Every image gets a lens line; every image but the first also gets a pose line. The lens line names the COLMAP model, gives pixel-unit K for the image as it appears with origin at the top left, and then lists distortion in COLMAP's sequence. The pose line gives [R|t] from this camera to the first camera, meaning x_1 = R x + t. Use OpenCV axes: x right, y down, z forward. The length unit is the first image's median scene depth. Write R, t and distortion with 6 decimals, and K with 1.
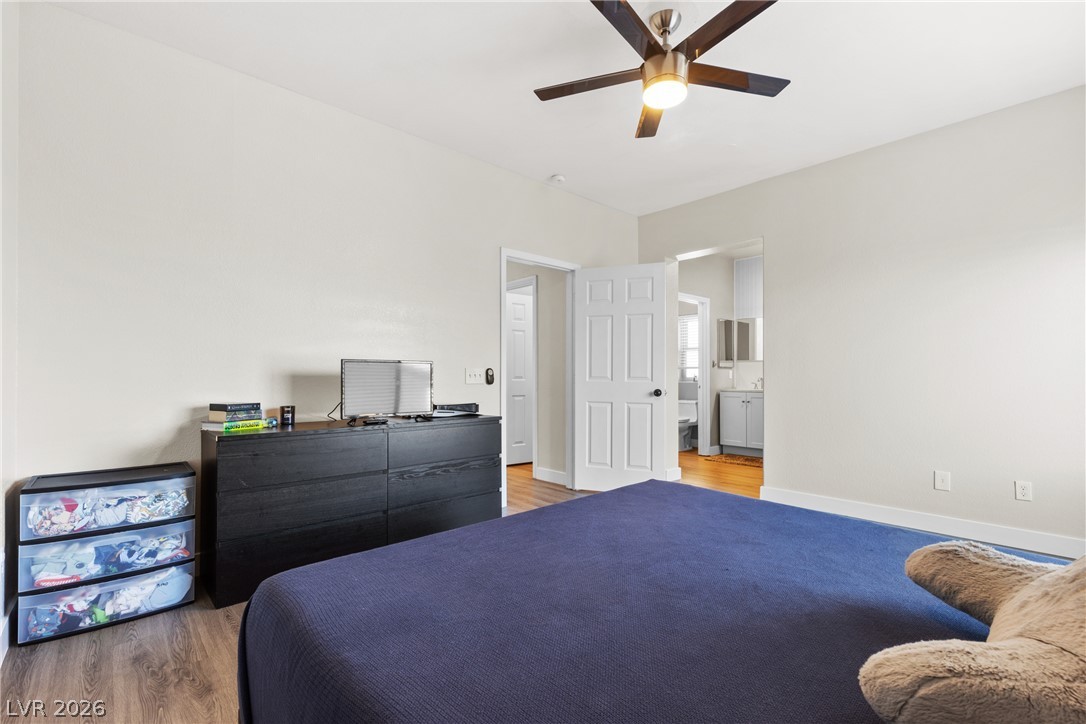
lens RADIAL K [[499.7, 0, 559.2], [0, 499.7, 381.8], [0, 0, 1]] dist [0.002301, 0.000444]
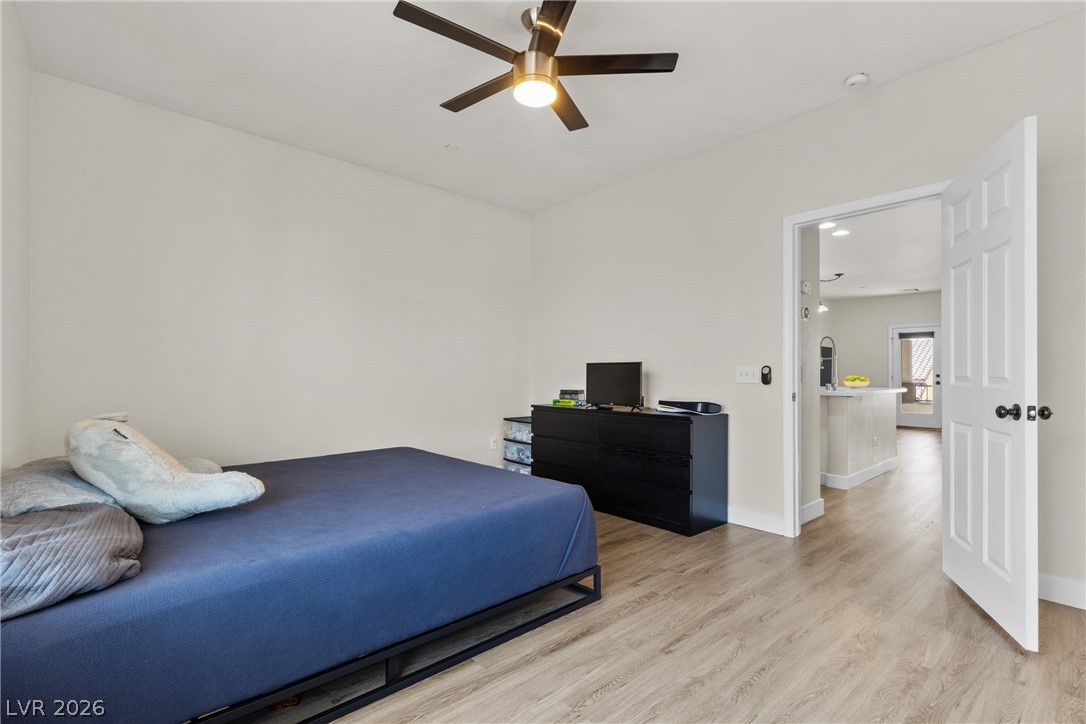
lens RADIAL K [[494.3, 0, 543.0], [0, 494.3, 362.0], [0, 0, 1]] dist [0.002255, 0.000173]
pose [[-0.044992, -0.018984, -0.998807, 1.291494], [-0.008454, 0.999791, -0.018622, -0.026303], [0.998952, 0.007607, -0.045143, 1.143965]]
